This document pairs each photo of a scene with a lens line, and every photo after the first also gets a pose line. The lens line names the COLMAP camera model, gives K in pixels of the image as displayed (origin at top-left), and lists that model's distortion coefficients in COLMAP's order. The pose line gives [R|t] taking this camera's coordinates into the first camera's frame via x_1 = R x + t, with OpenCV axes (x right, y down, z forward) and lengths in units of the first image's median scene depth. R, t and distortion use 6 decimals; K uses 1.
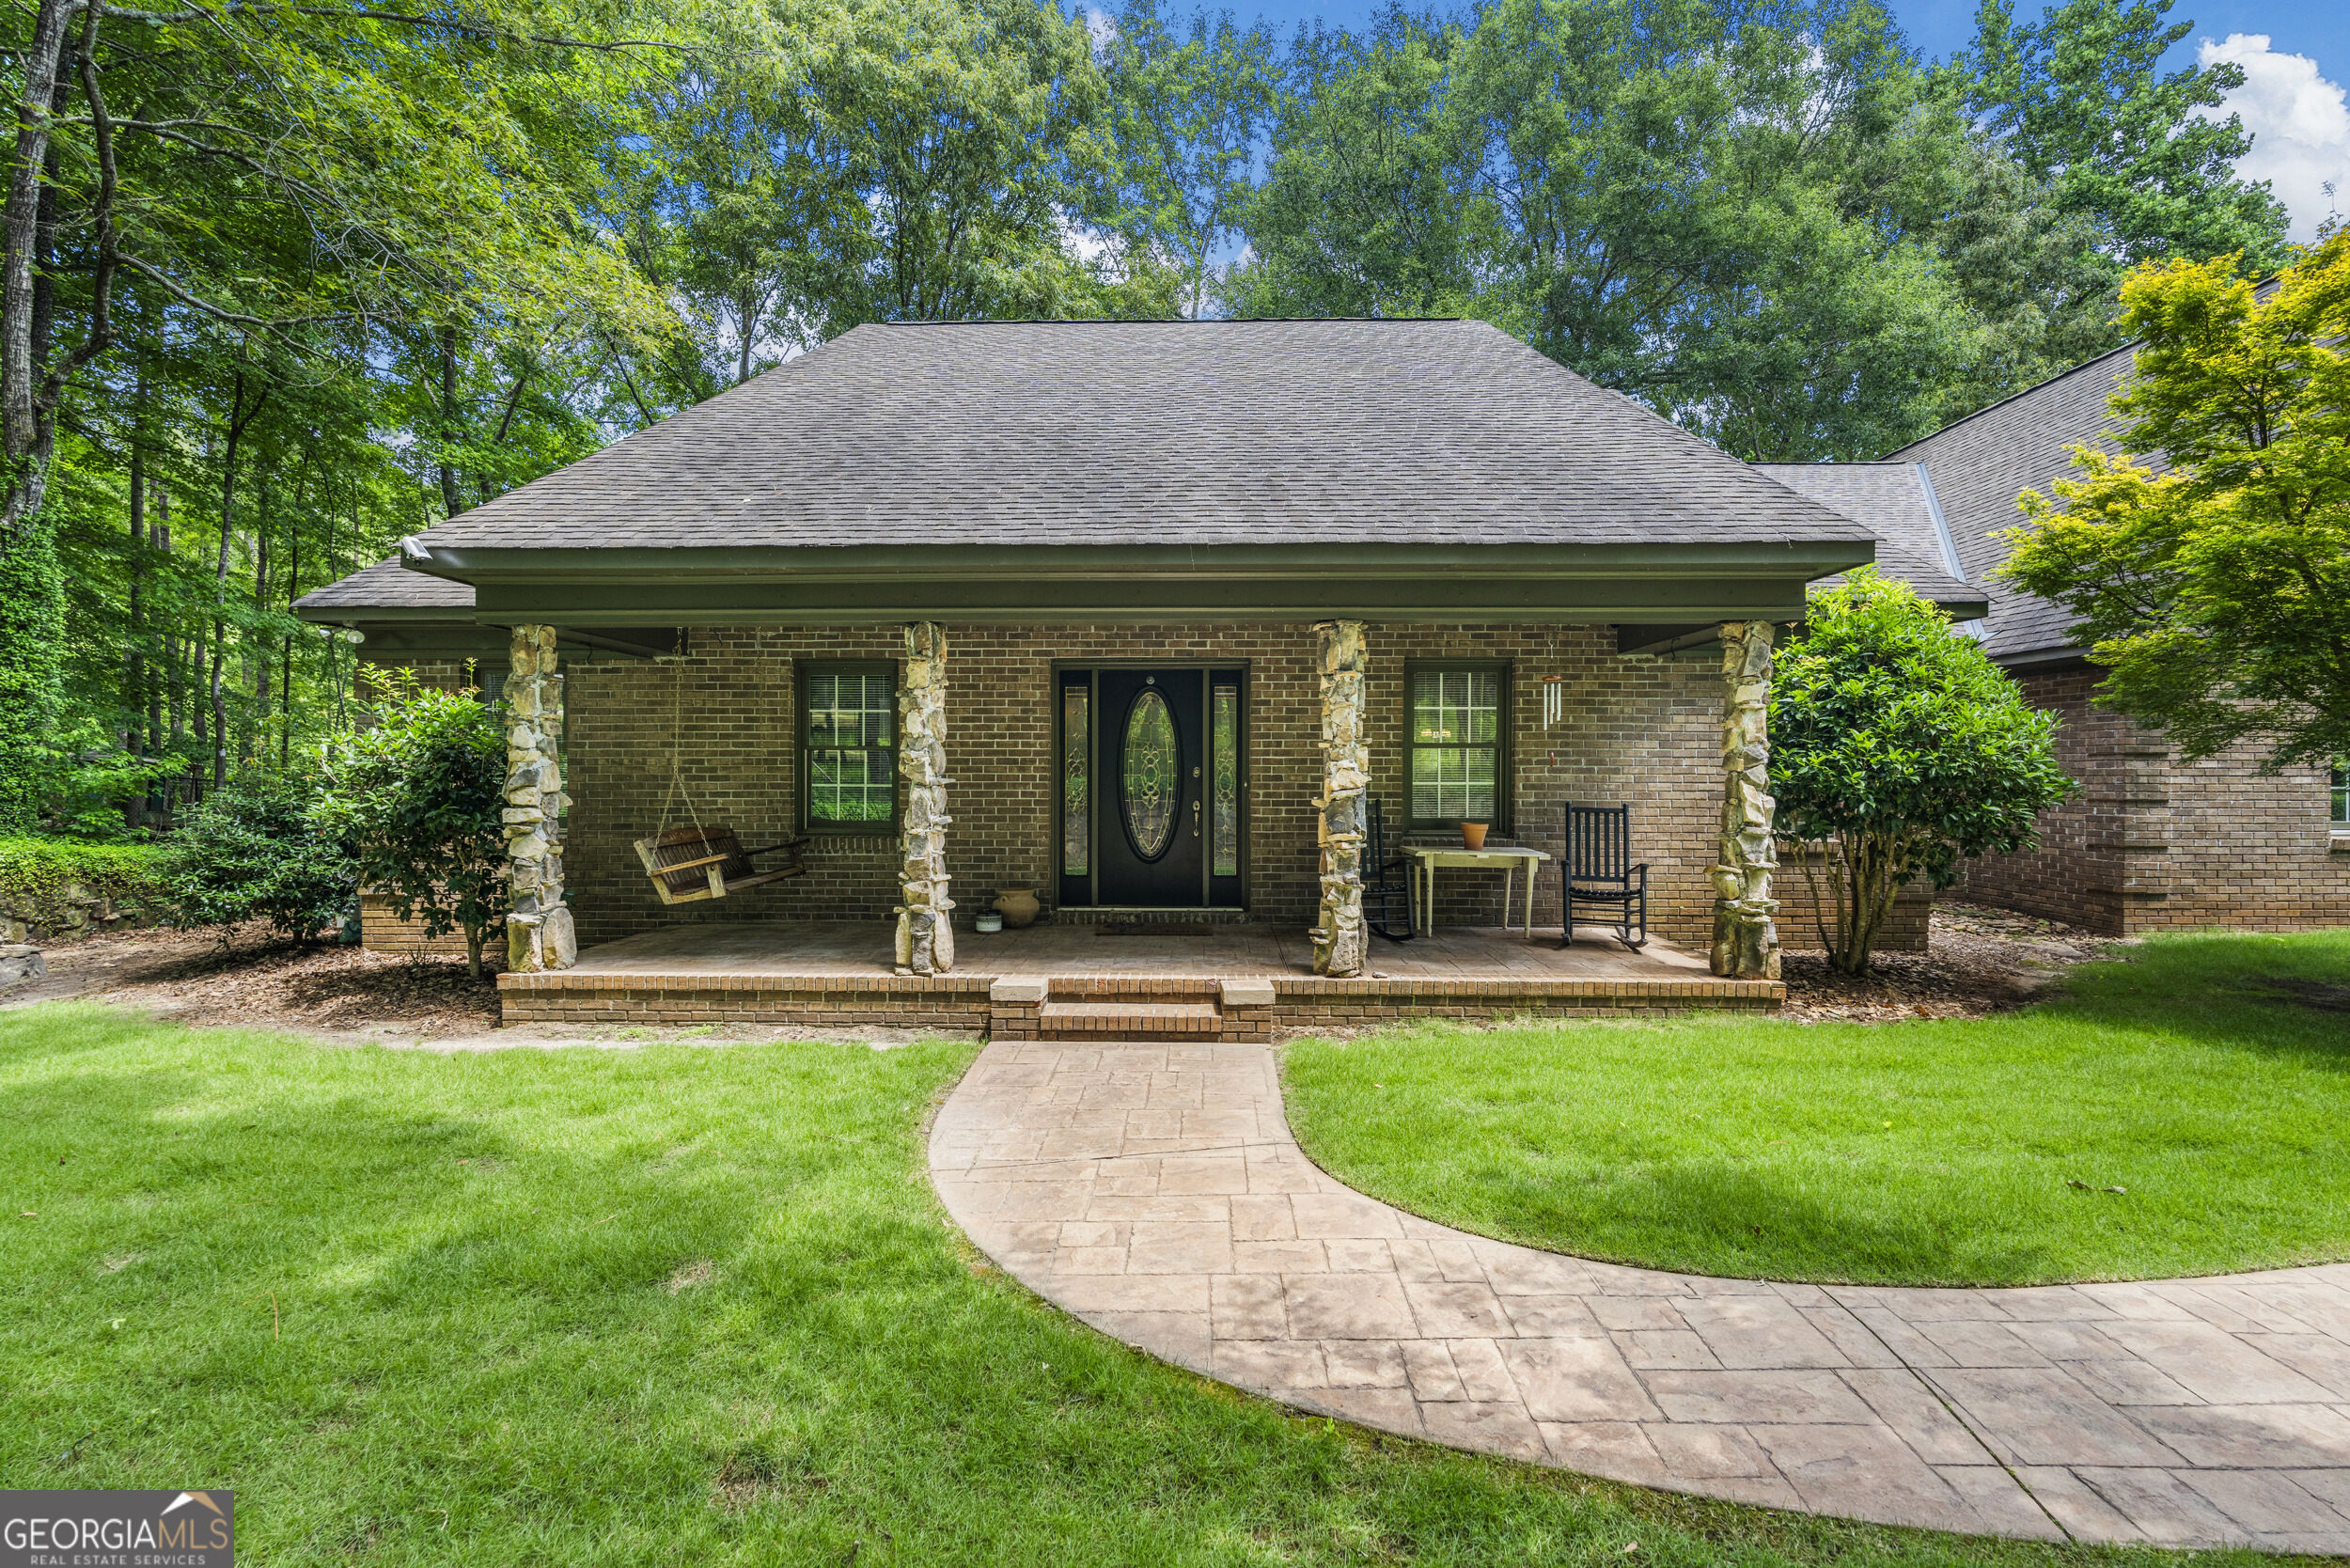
lens RADIAL K [[1039.3, 0, 1160.5], [0, 1039.3, 781.9], [0, 0, 1]] dist [-0.003500, 0.000031]
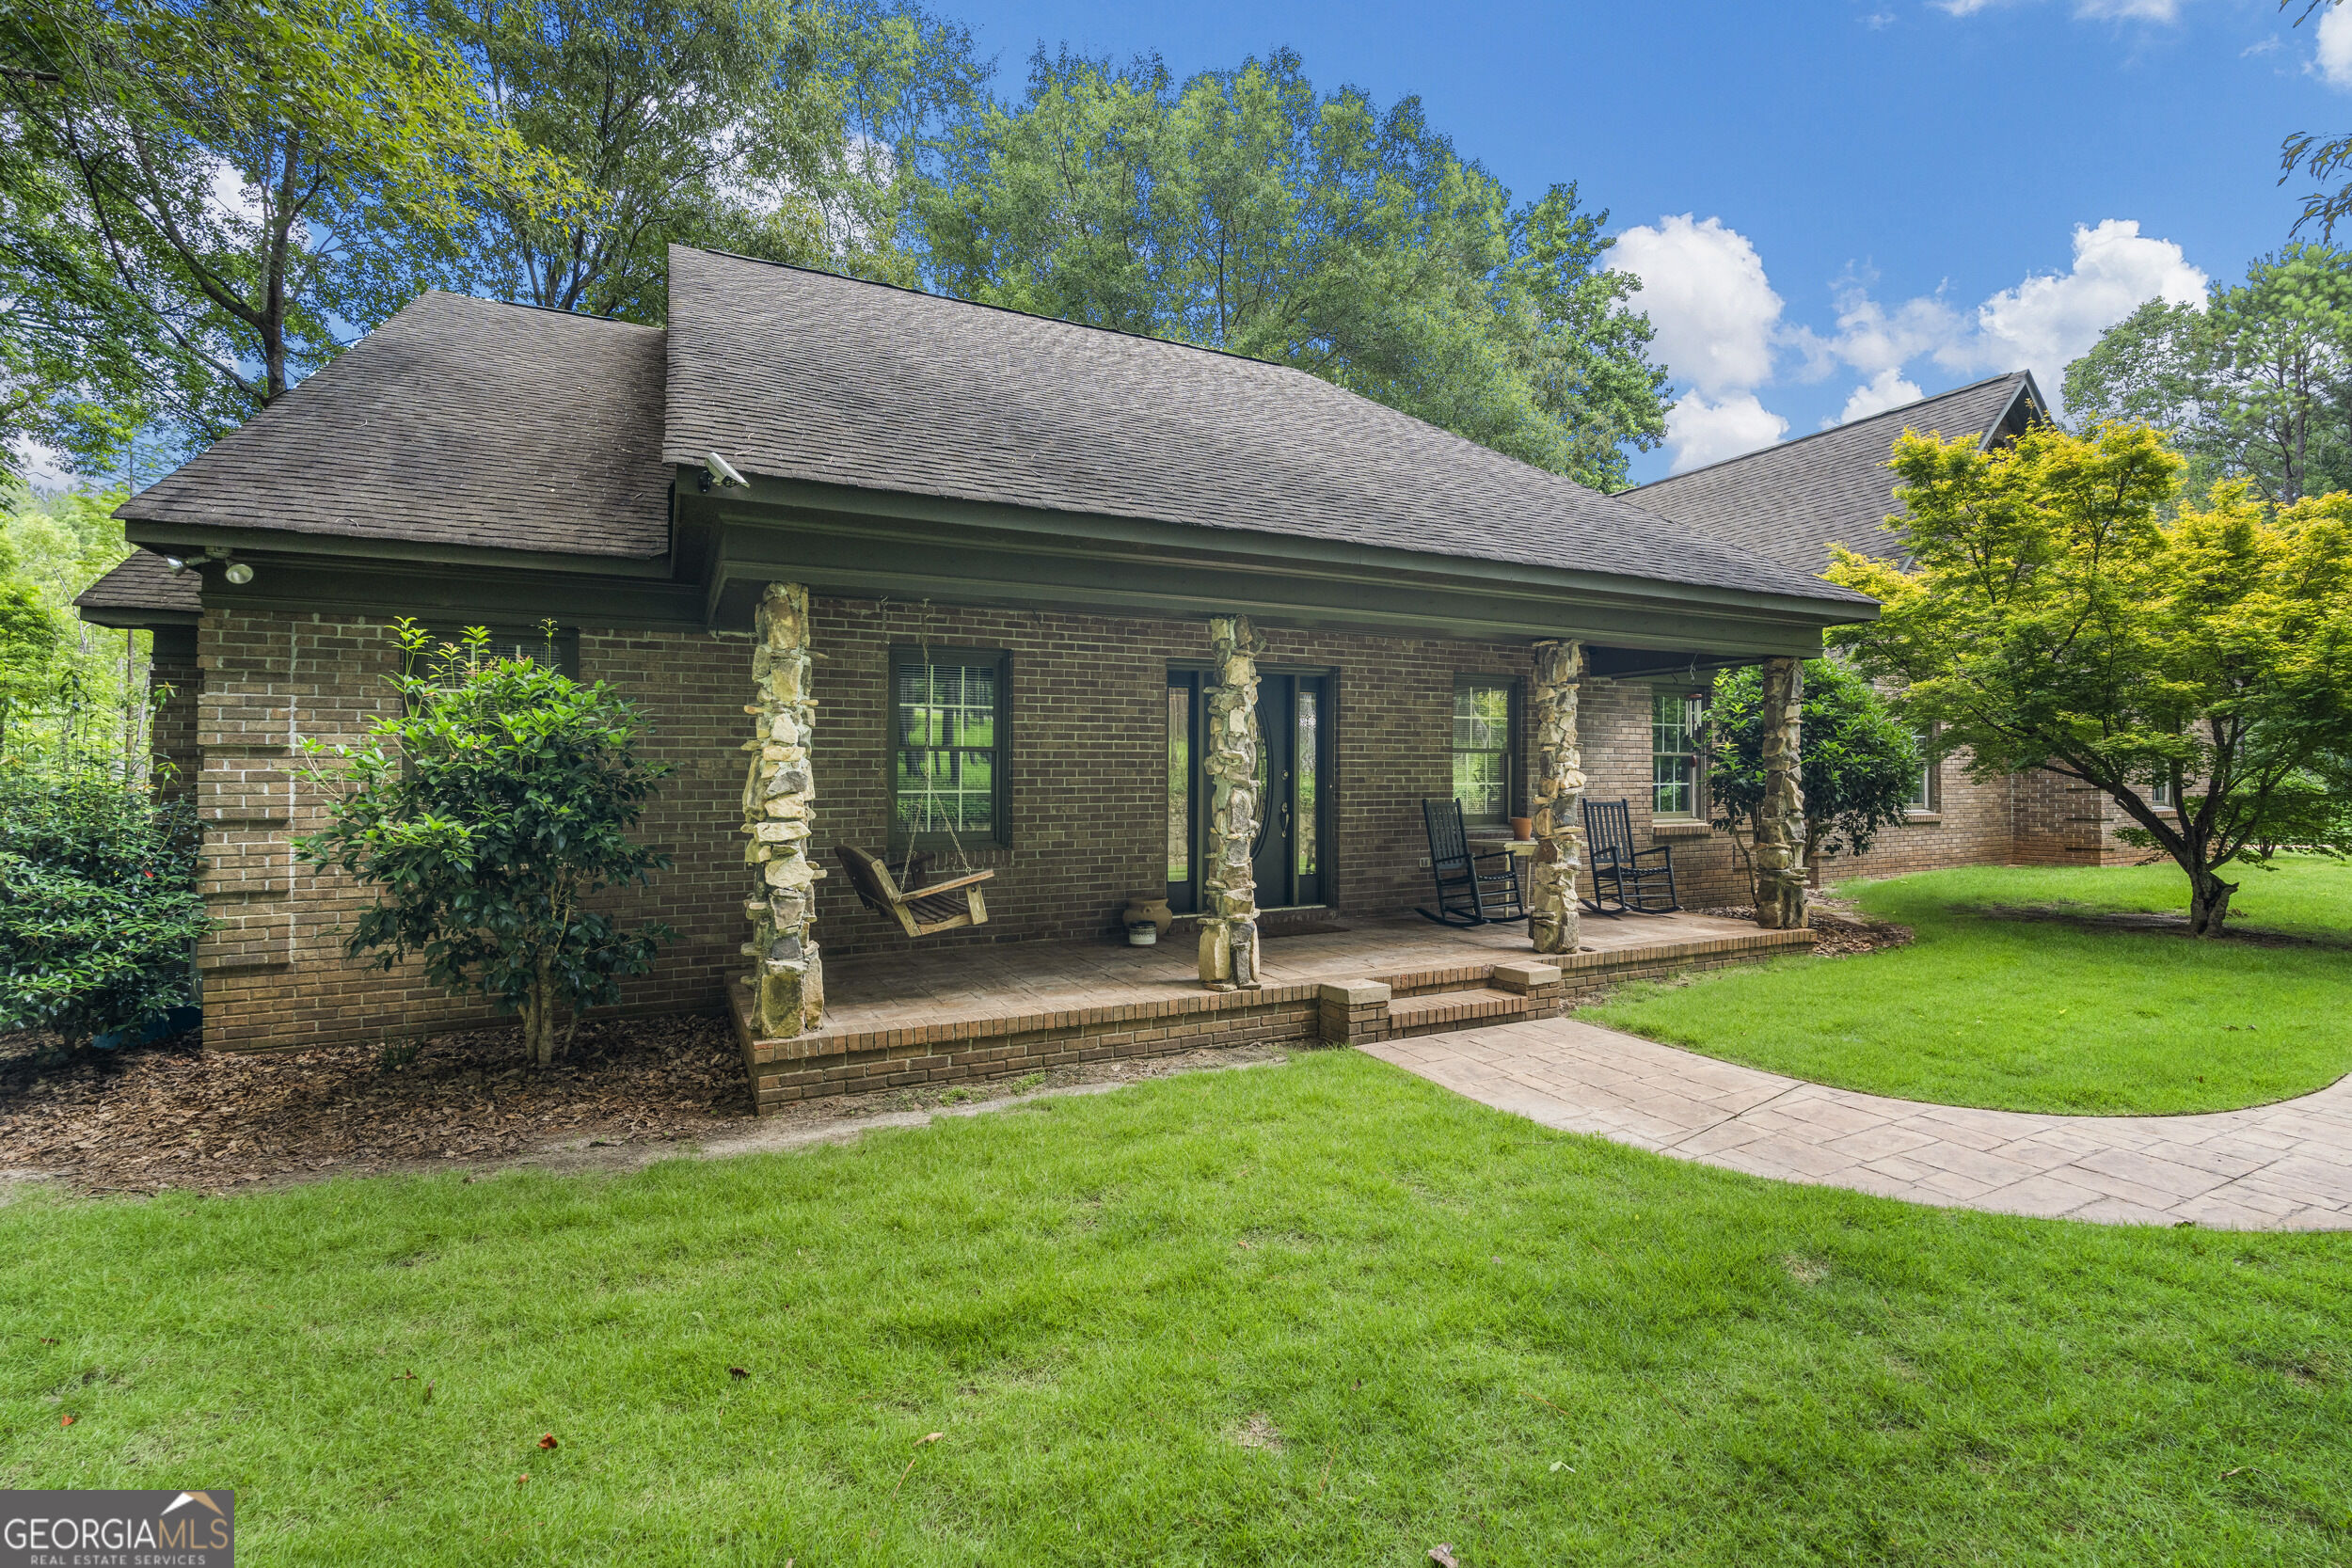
lens RADIAL K [[1040.1, 0, 1159.5], [0, 1040.1, 775.9], [0, 0, 1]] dist [-0.003500, 0.000031]
pose [[0.888052, -0.004103, 0.459725, -0.693567], [0.011439, 0.999848, -0.013172, 0.004615], [-0.459601, 0.016957, 0.887963, 0.184800]]
